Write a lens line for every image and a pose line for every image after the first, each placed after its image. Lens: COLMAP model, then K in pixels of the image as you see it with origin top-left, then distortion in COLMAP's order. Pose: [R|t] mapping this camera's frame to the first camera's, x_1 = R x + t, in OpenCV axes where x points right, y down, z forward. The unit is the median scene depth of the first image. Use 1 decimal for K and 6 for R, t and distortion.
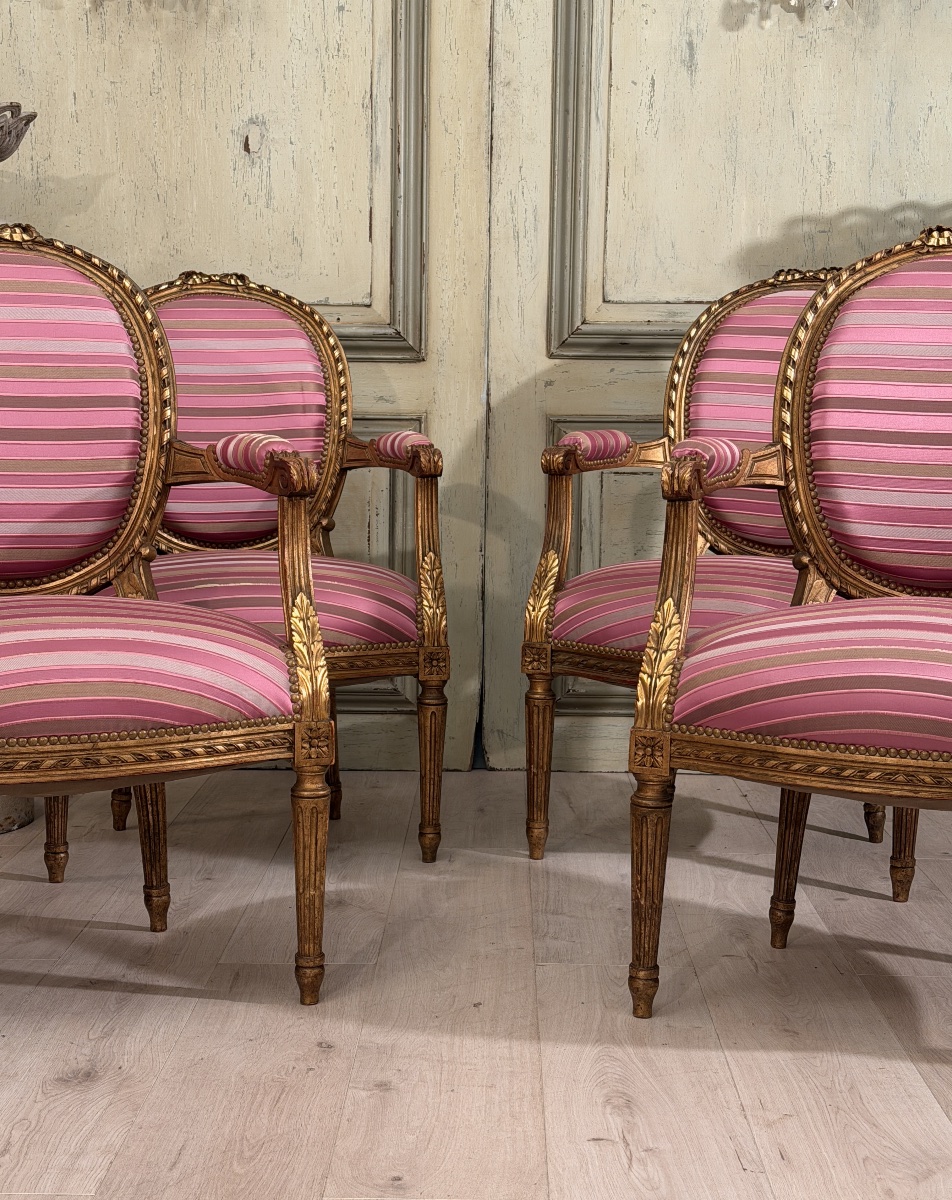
lens RADIAL K [[1868.6, 0, 471.1], [0, 1868.6, 637.3], [0, 0, 1]] dist [0.183560, -0.367996]
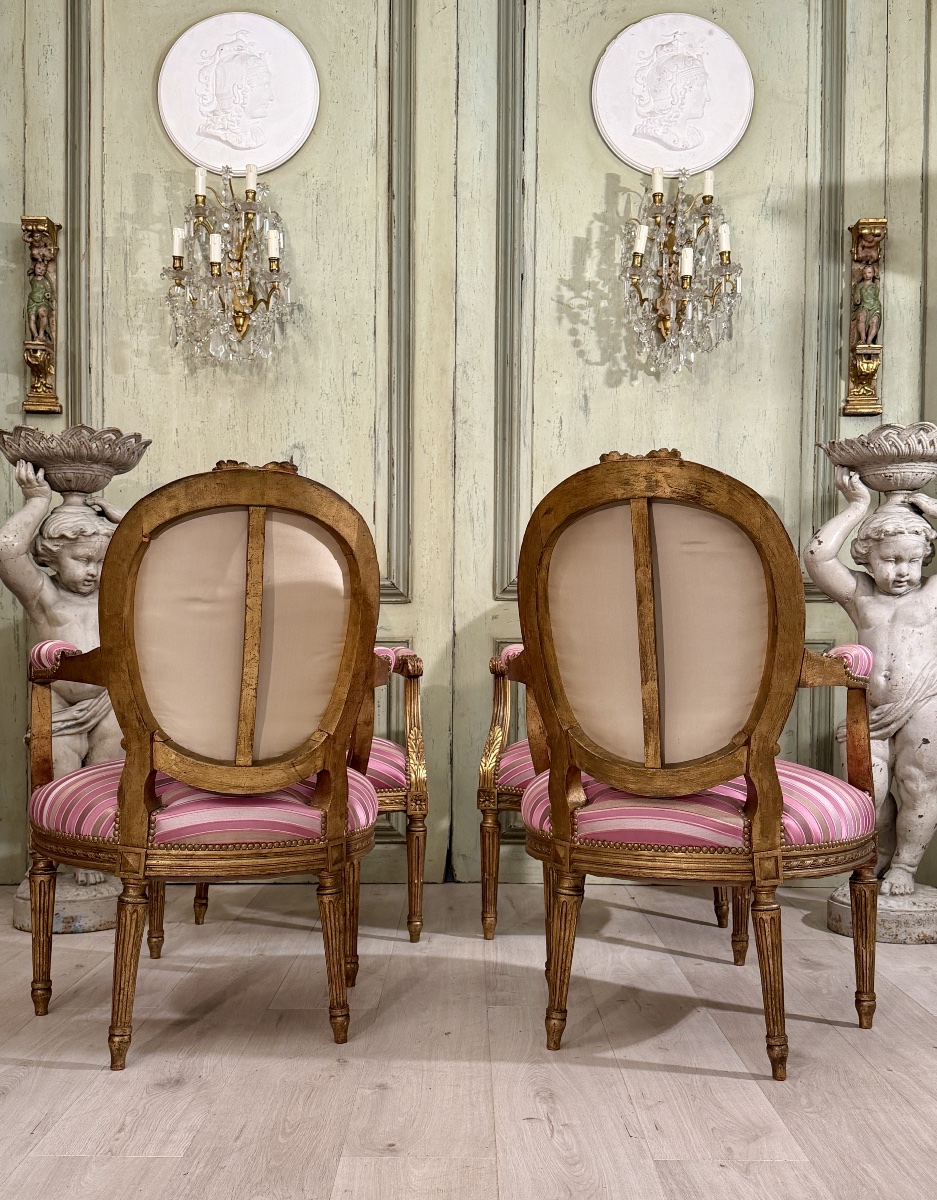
lens RADIAL K [[1308.3, 0, 464.2], [0, 1308.3, 678.1], [0, 0, 1]] dist [0.200277, -0.478663]
pose [[0.999871, -0.006229, 0.014796, 0.001918], [0.007674, 0.994988, -0.099704, 0.017182], [-0.014100, 0.099804, 0.994907, -0.027430]]
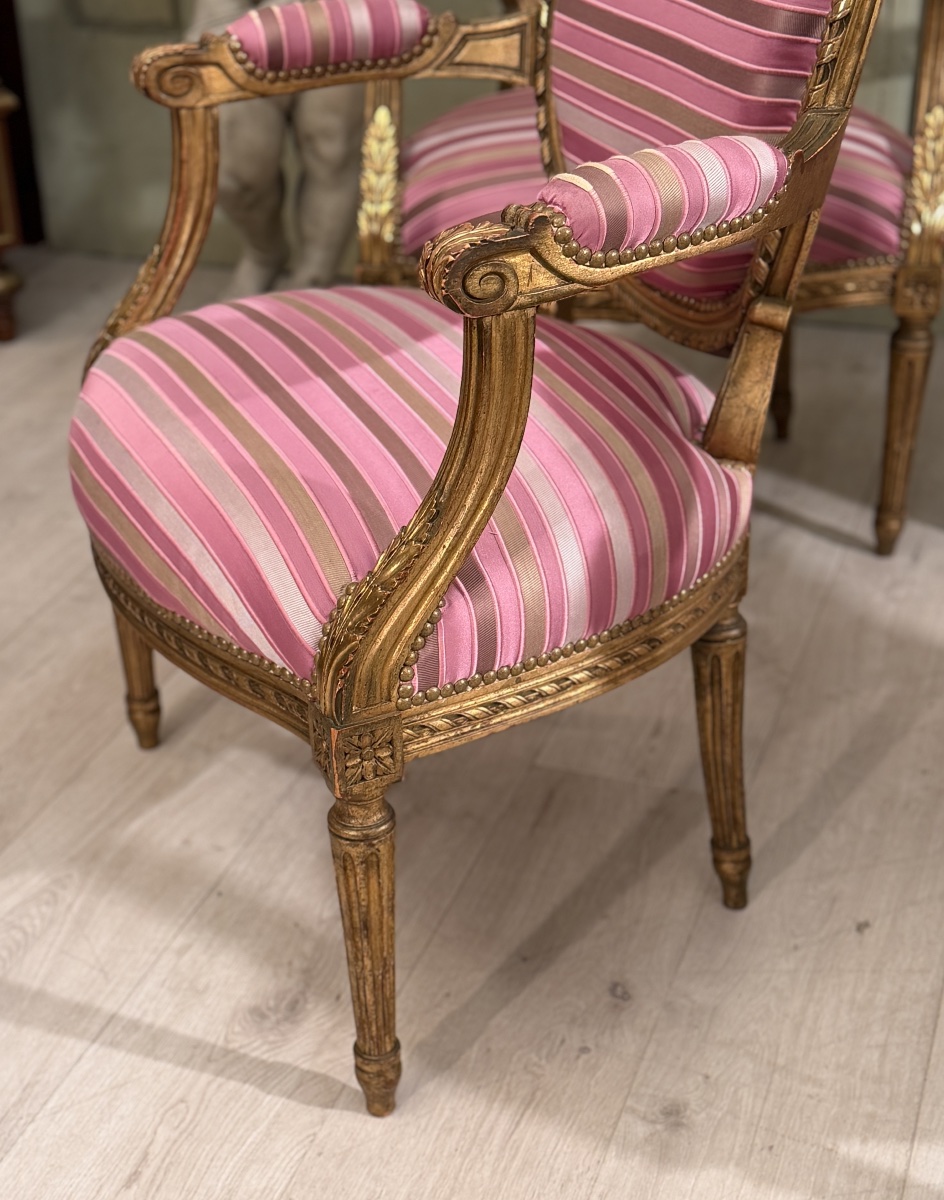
lens RADIAL K [[1934.2, 0, 435.9], [0, 1934.2, 691.1], [0, 0, 1]] dist [0.163128, -0.048166]
pose [[0.947247, 0.134727, -0.290813, 0.035847], [-0.009591, 0.918867, 0.394450, -0.115362], [0.320361, -0.370853, 0.871686, 0.241610]]
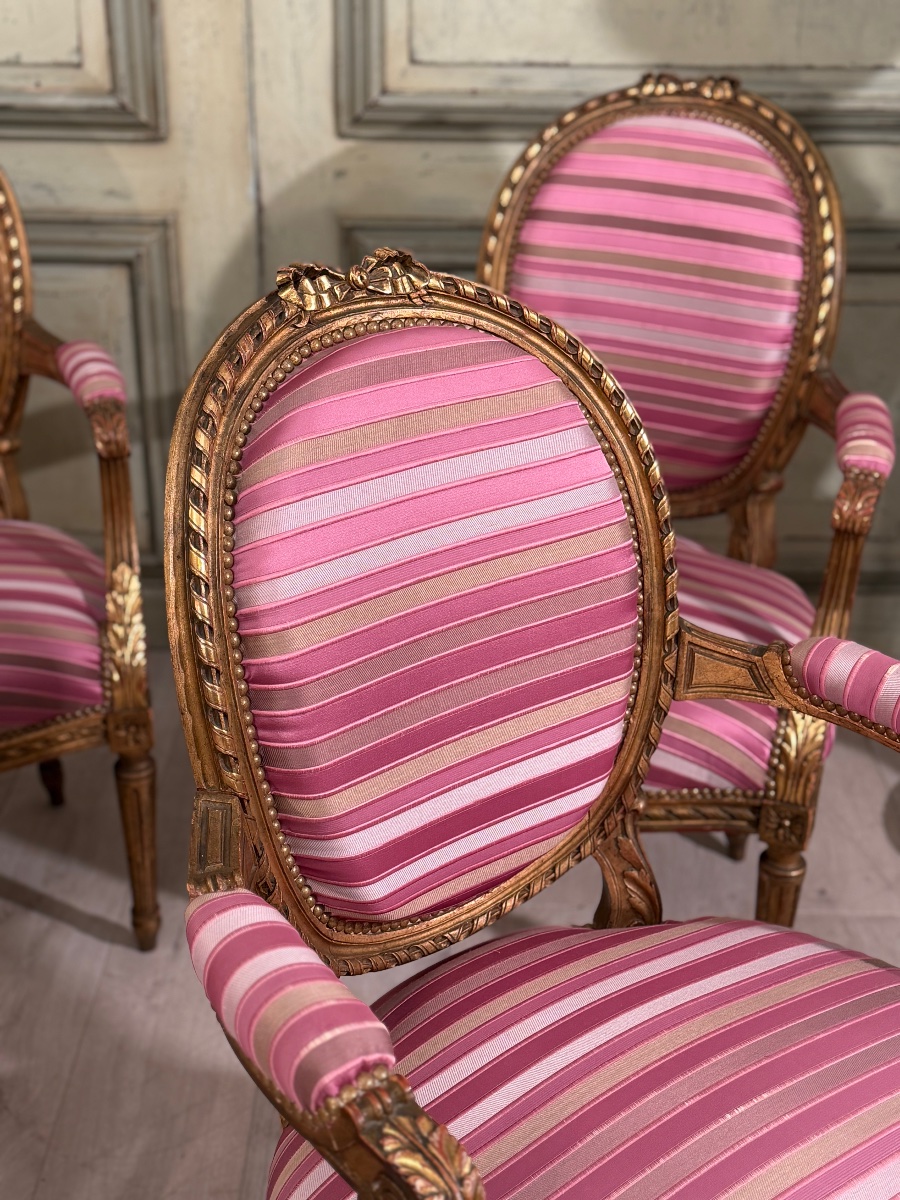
lens RADIAL K [[1625.5, 0, 456.7], [0, 1625.5, 602.5], [0, 0, 1]] dist [0.197913, -0.478047]
pose [[0.999875, -0.005620, 0.014770, 0.084775], [0.000320, 0.941644, 0.336611, -0.214450], [-0.015799, -0.336565, 0.941528, 0.375050]]
